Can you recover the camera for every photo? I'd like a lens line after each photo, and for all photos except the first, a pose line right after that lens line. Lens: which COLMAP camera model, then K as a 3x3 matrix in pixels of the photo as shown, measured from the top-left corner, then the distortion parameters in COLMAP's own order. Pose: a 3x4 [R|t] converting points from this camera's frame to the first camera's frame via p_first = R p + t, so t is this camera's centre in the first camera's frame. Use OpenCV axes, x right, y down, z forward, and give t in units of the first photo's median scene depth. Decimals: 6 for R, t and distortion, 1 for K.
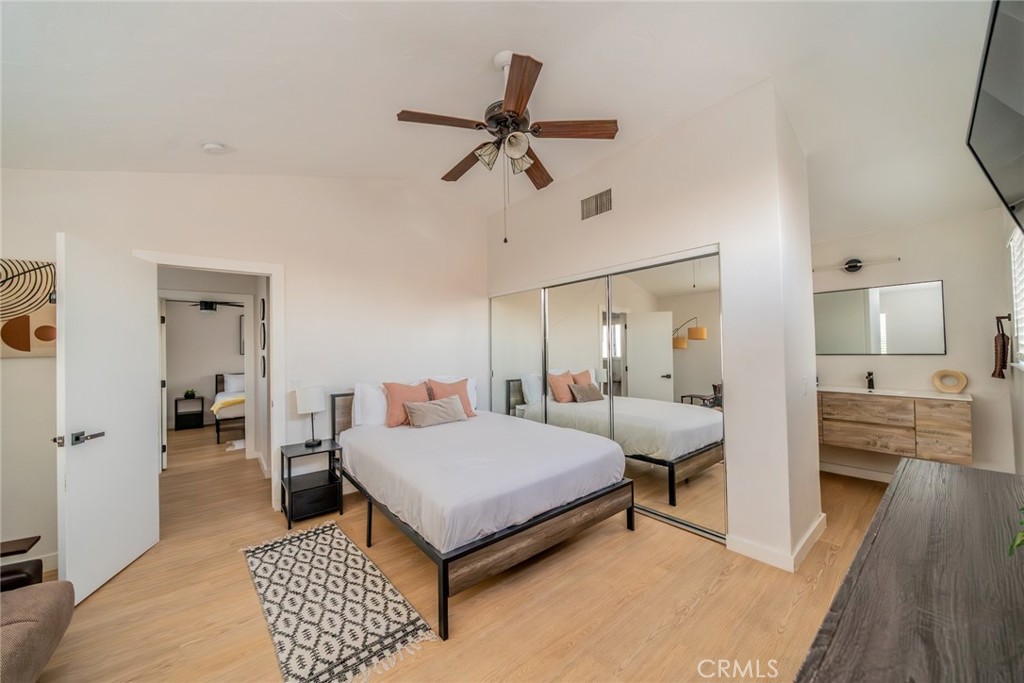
lens RADIAL K [[355.3, 0, 510.8], [0, 355.3, 345.1], [0, 0, 1]] dist [-0.000232, -0.000002]
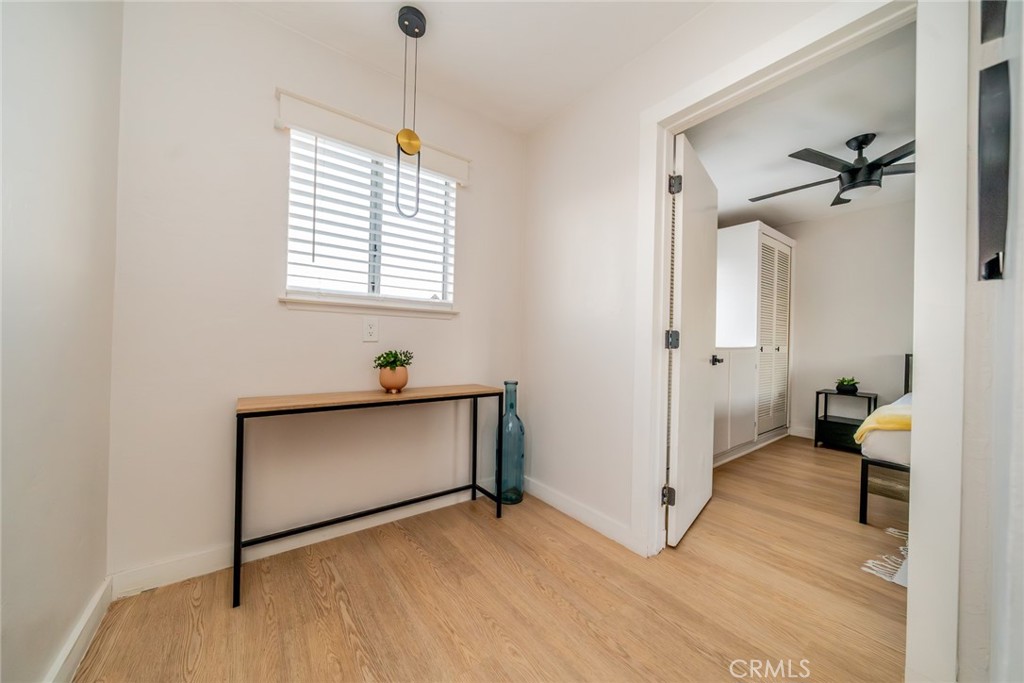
lens RADIAL K [[355.3, 0, 511.4], [0, 355.3, 340.9], [0, 0, 1]] dist [-0.000232, -0.000002]
pose [[-0.030282, 0.022235, -0.999294, -0.351037], [-0.010938, 0.999685, 0.022575, 0.063442], [0.999482, 0.011614, -0.030029, 0.509316]]
